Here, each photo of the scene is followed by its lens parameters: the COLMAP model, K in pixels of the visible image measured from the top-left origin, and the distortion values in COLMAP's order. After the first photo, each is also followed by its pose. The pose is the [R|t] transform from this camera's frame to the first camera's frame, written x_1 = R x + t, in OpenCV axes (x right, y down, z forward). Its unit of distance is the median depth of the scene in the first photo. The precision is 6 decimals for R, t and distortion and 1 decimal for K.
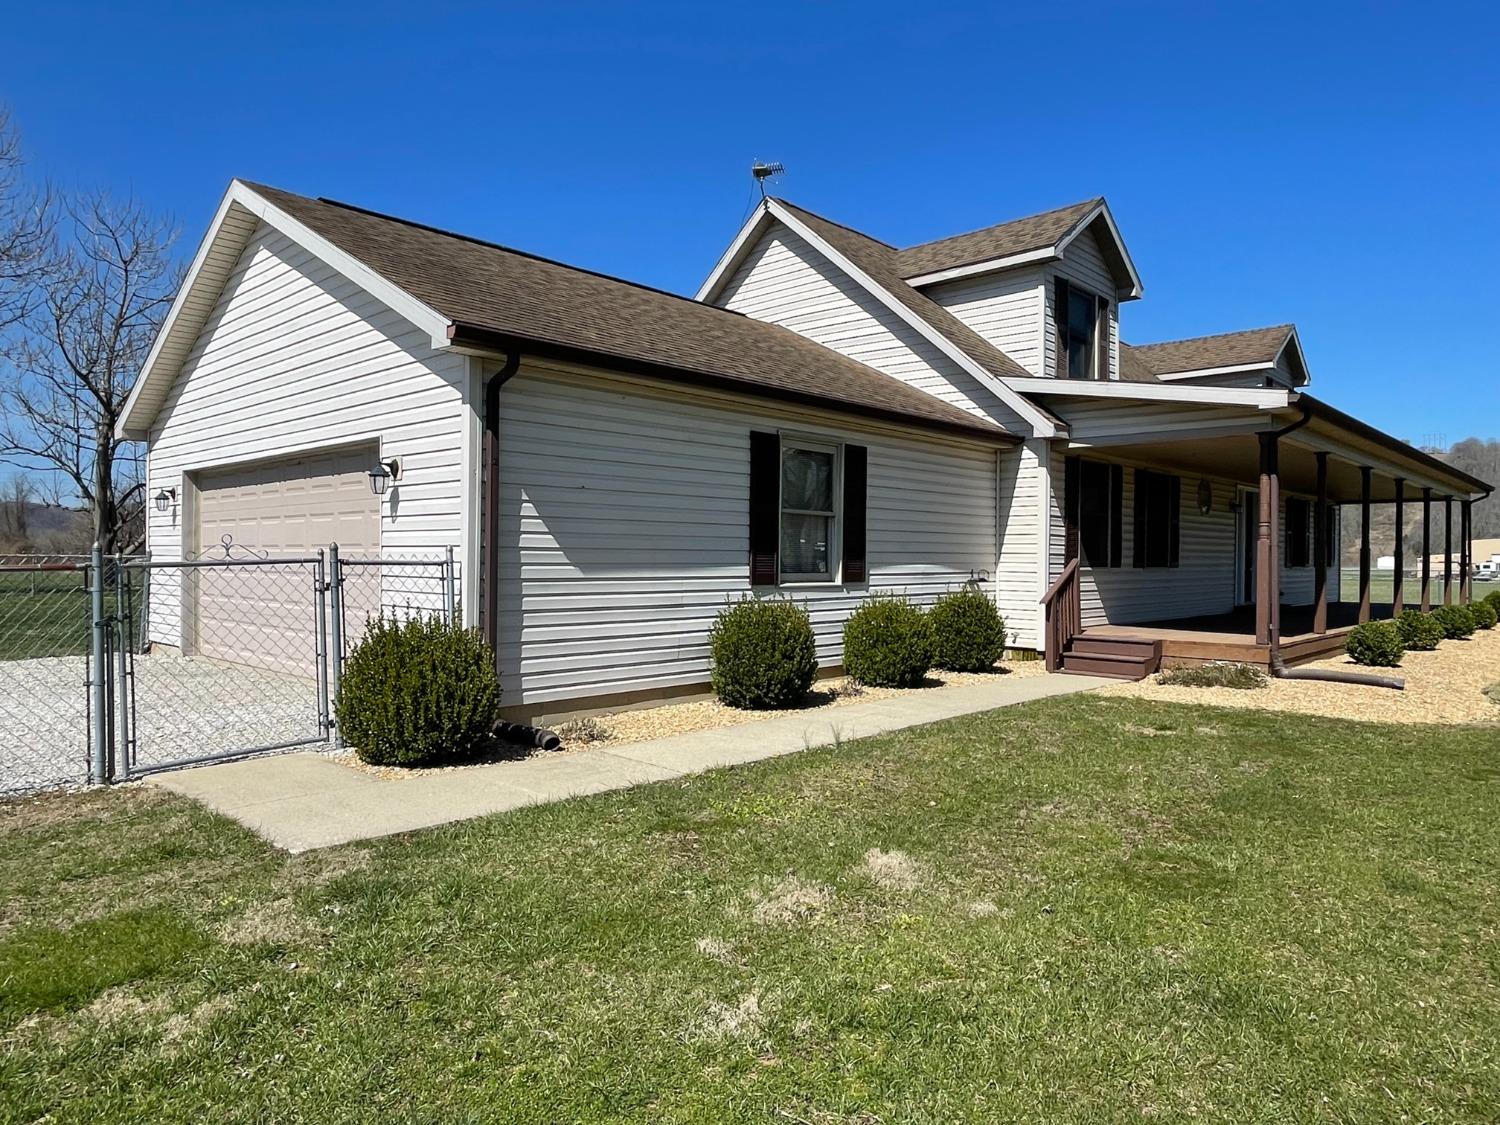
lens RADIAL K [[961.3, 0, 750.0], [0, 961.3, 562.5], [0, 0, 1]] dist [0.004448, -0.000227]
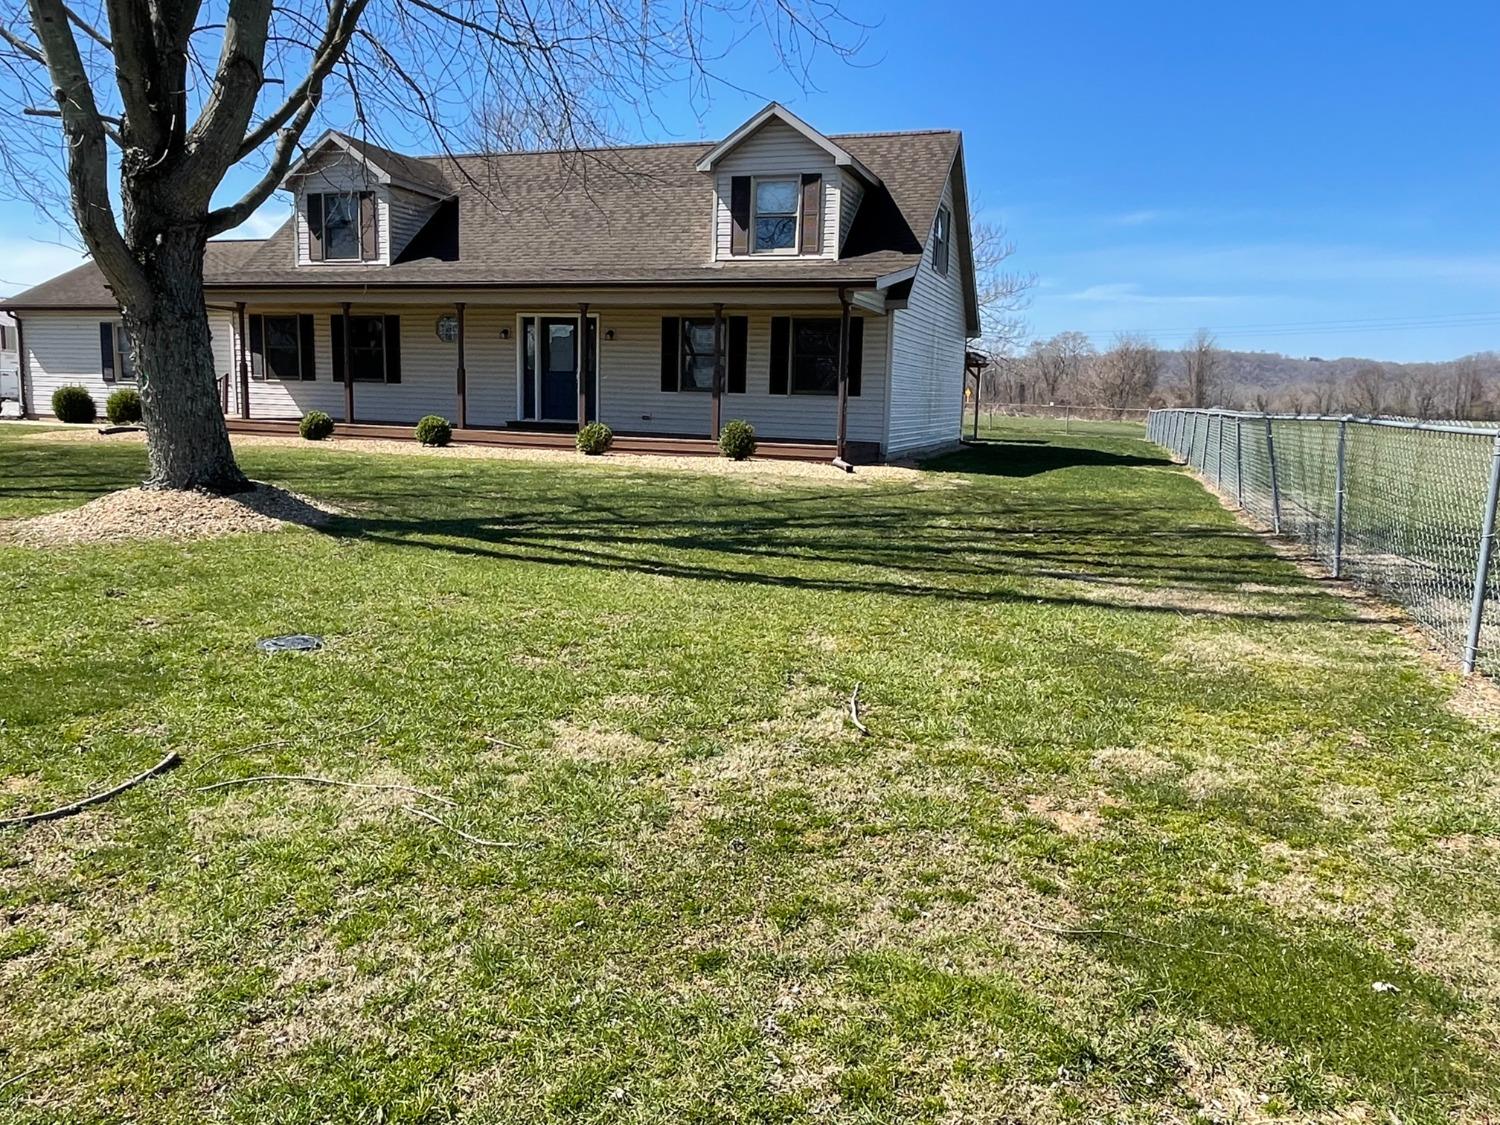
lens RADIAL K [[1074.1, 0, 750.0], [0, 1074.1, 562.5], [0, 0, 1]] dist [-0.002770, -0.001881]
pose [[0.385461, 0.141899, -0.911748, 3.120509], [-0.033484, 0.989605, 0.139860, 0.039281], [0.922116, -0.023381, 0.386205, 1.348046]]
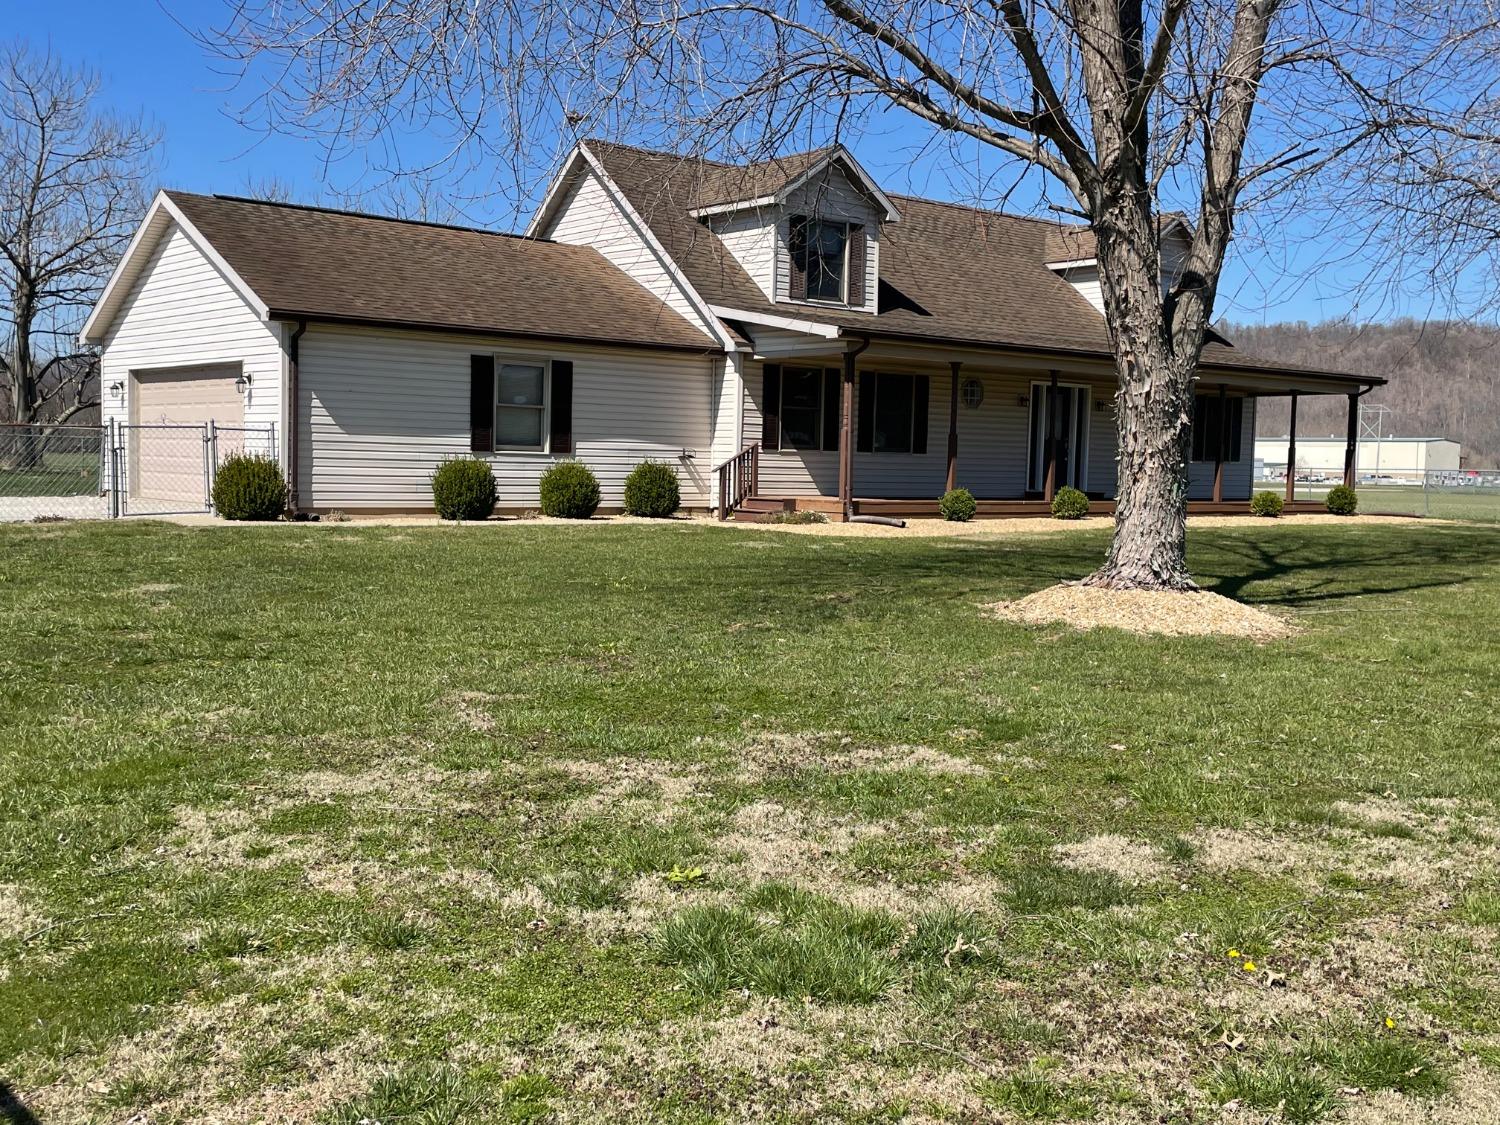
lens RADIAL K [[1582.1, 0, 750.0], [0, 1582.1, 562.5], [0, 0, 1]] dist [0.147489, -0.196224]
pose [[0.990634, 0.023439, -0.134514, 0.749069], [-0.015795, 0.998214, 0.057614, 0.044829], [0.135624, -0.054950, 0.989235, -1.439318]]
